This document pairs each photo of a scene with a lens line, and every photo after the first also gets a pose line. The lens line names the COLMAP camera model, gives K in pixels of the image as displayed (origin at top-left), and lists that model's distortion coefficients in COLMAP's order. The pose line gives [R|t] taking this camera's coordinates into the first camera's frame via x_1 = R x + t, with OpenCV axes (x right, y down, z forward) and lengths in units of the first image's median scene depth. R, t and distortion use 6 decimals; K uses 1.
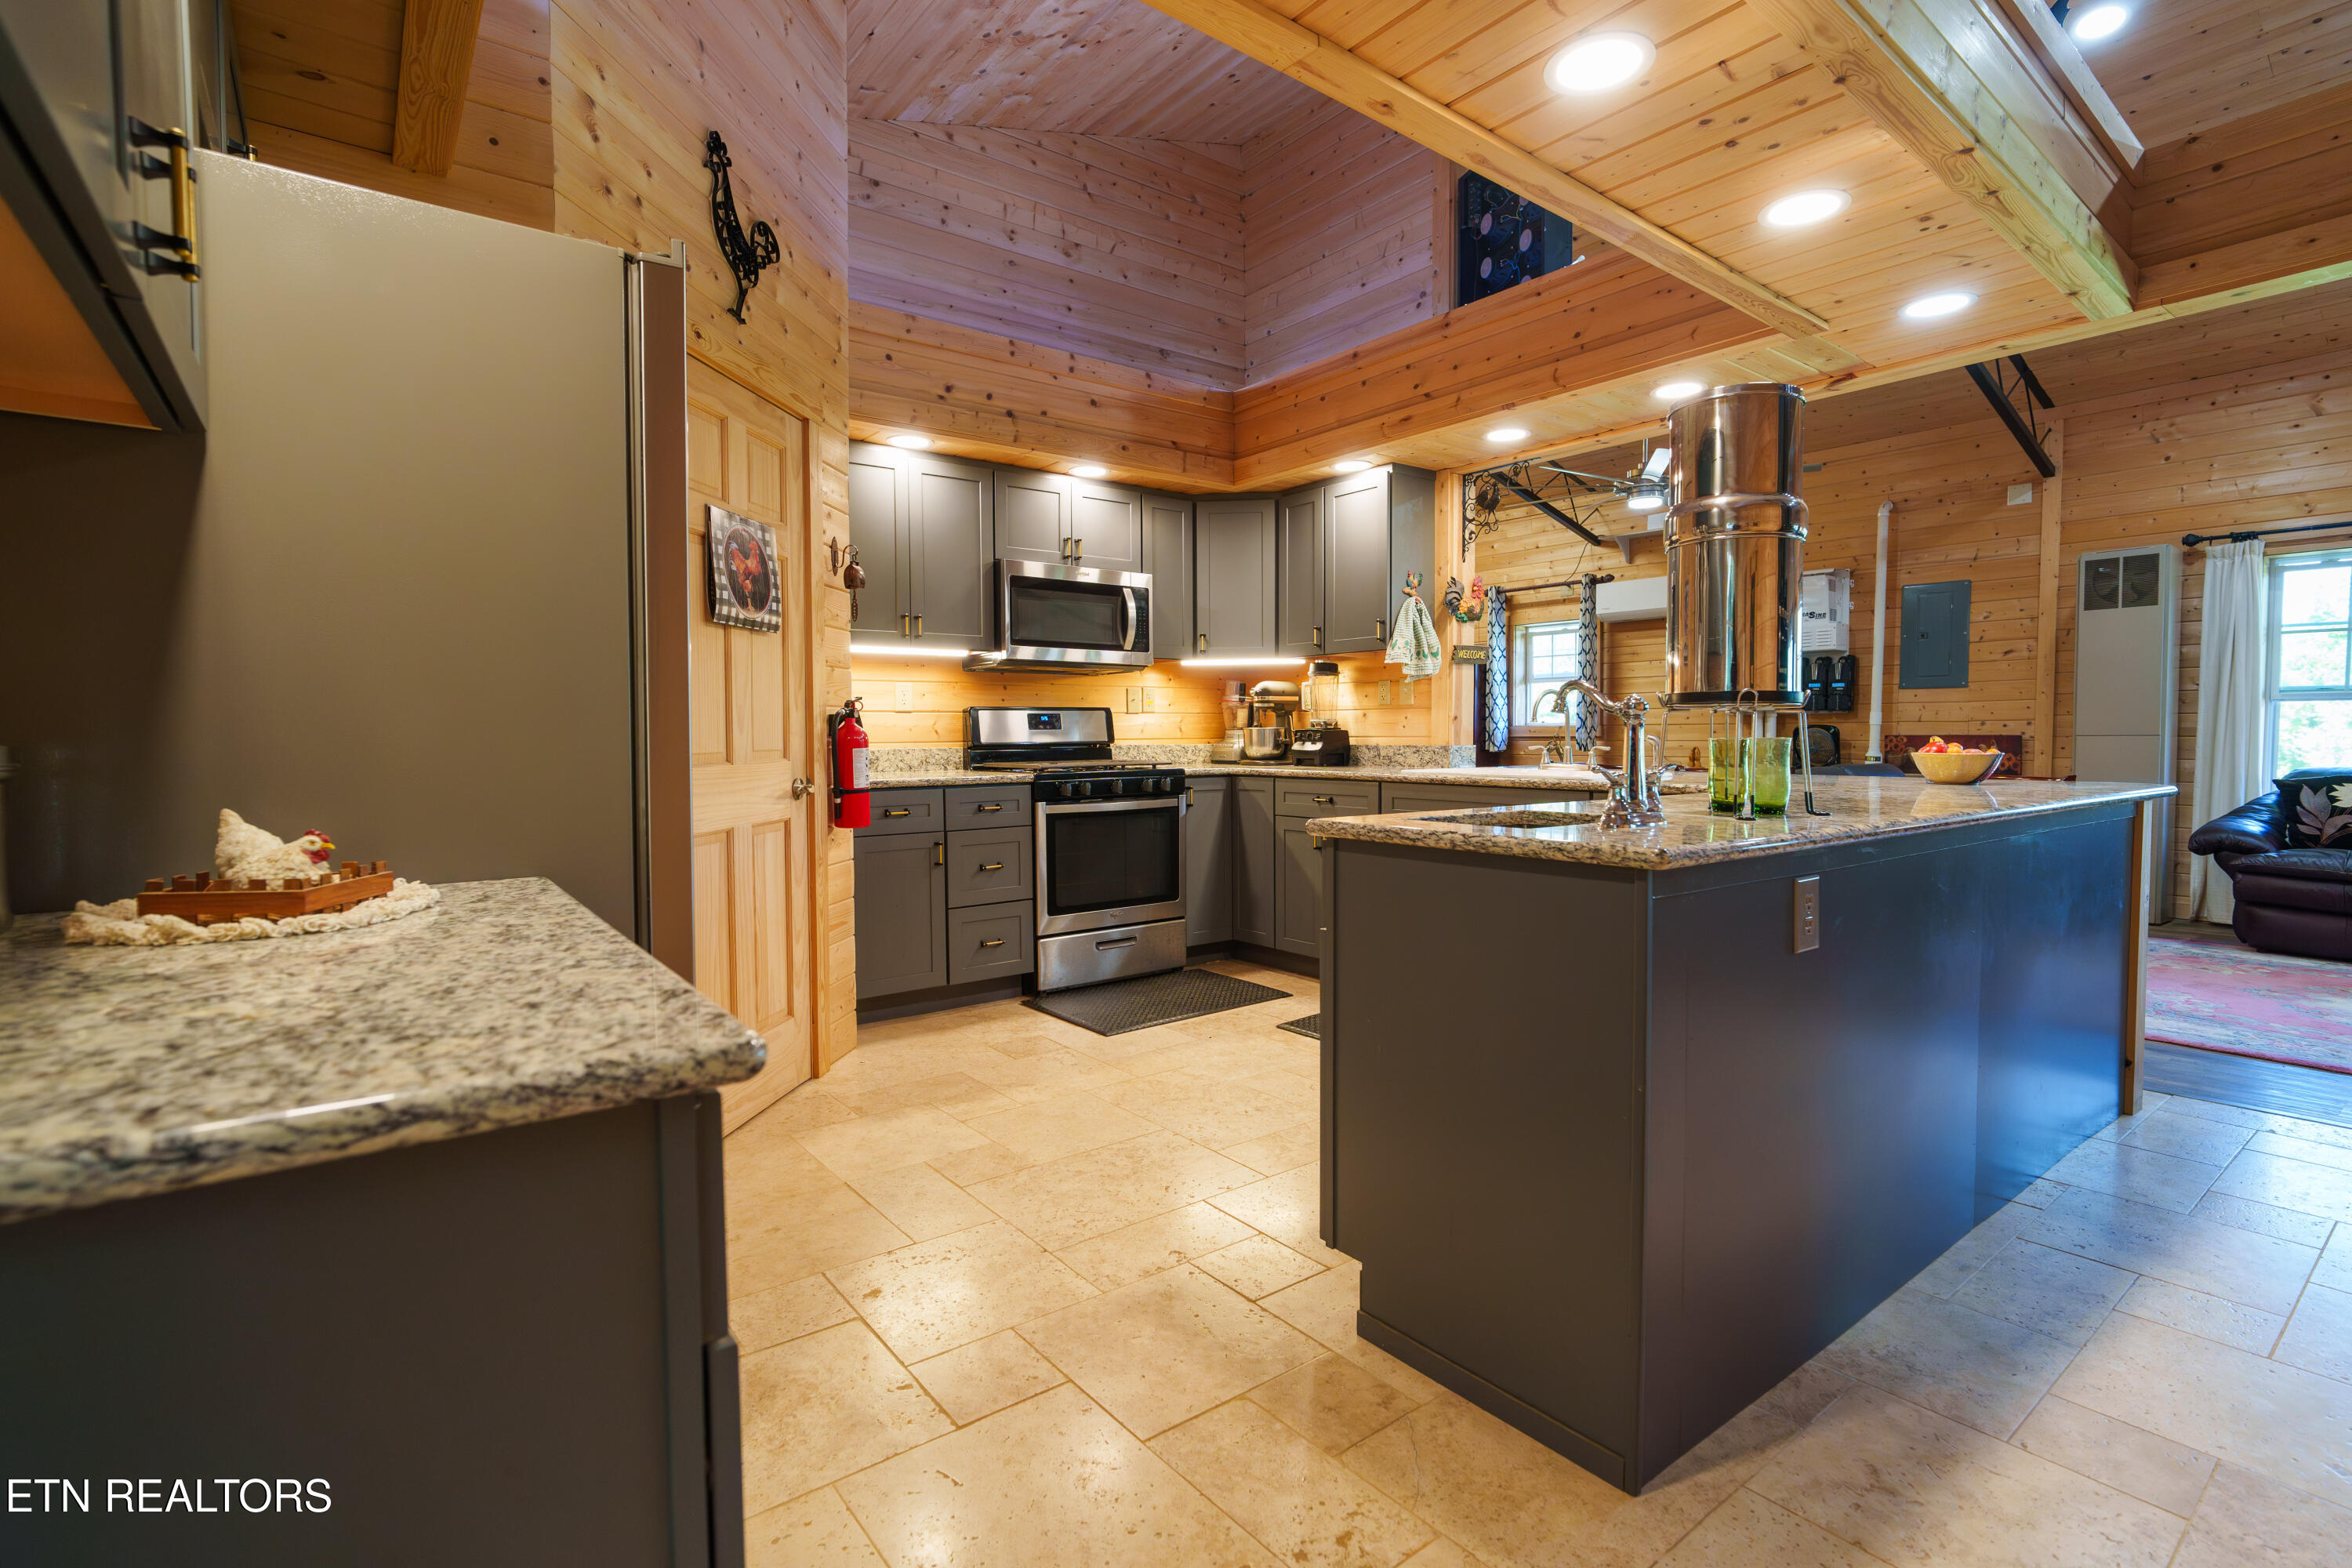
lens RADIAL K [[1094.9, 0, 1176.6], [0, 1094.9, 779.8], [0, 0, 1]] dist [-0.017226, 0.006872]
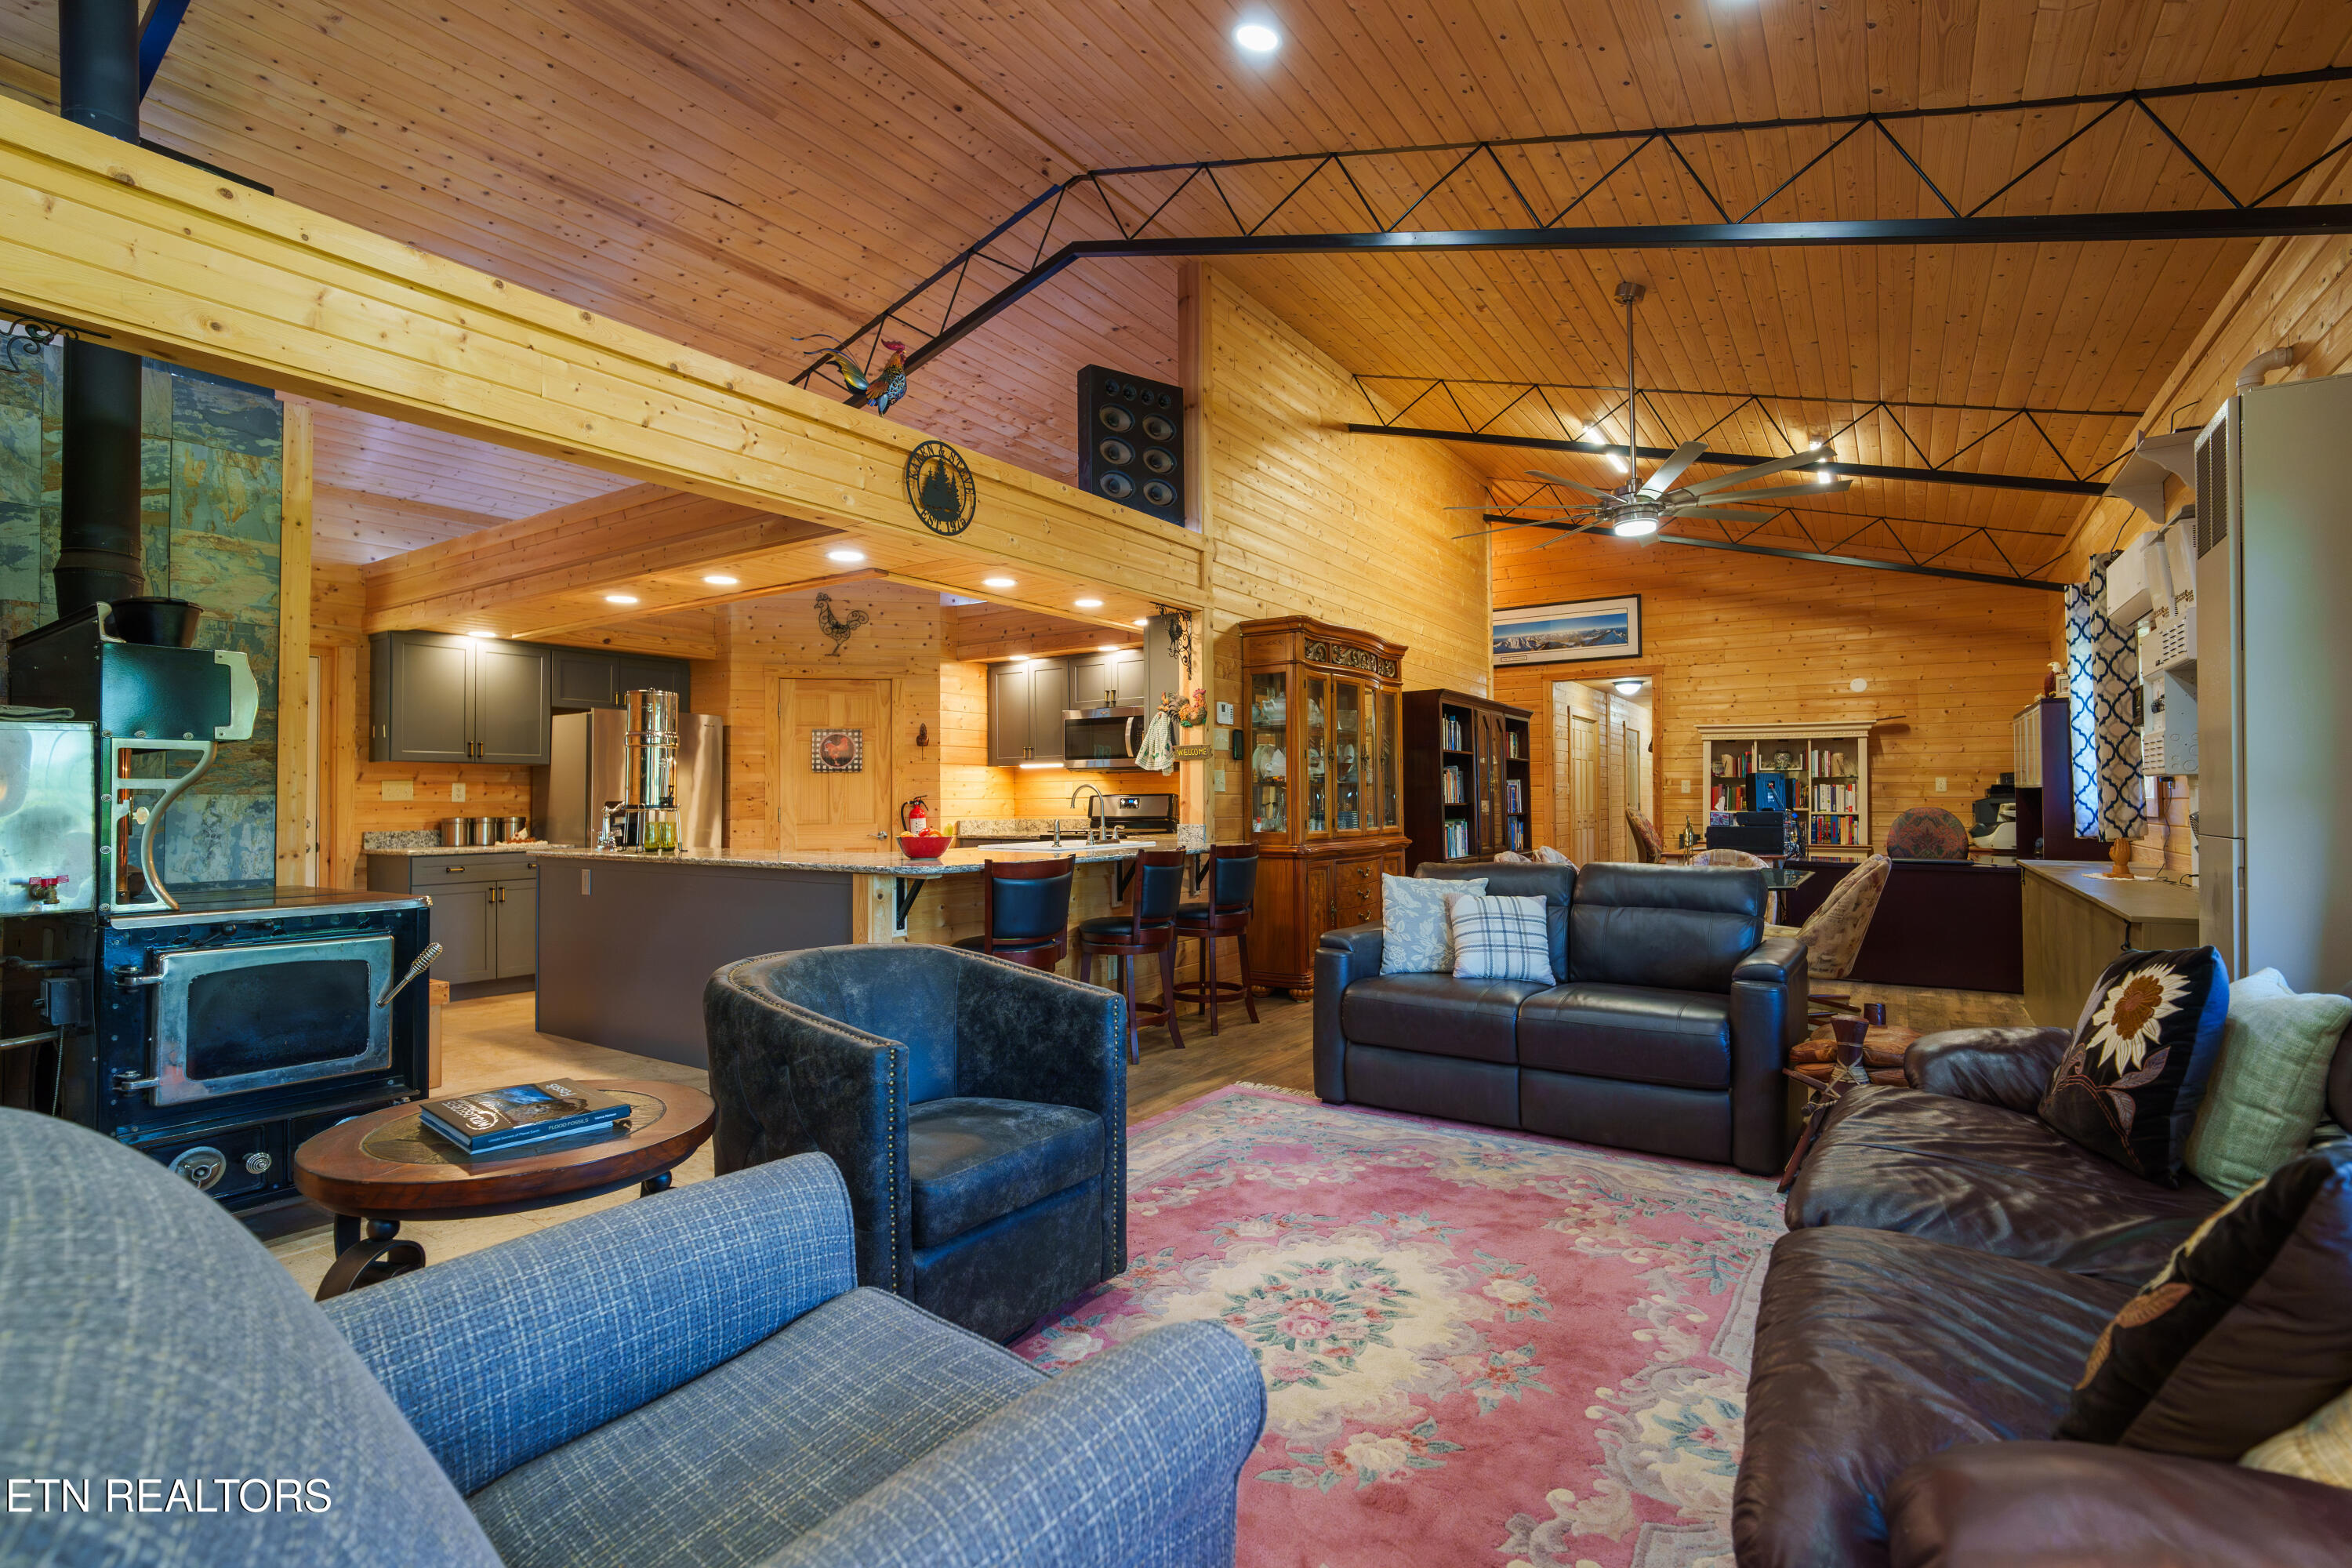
lens RADIAL K [[1091.4, 0, 1175.8], [0, 1091.4, 780.7], [0, 0, 1]] dist [-0.018355, 0.007658]
pose [[0.322180, -0.016116, -0.946541, 1.484457], [-0.035432, 0.998949, -0.029068, -0.045756], [0.946015, 0.042903, 0.321270, 0.595333]]
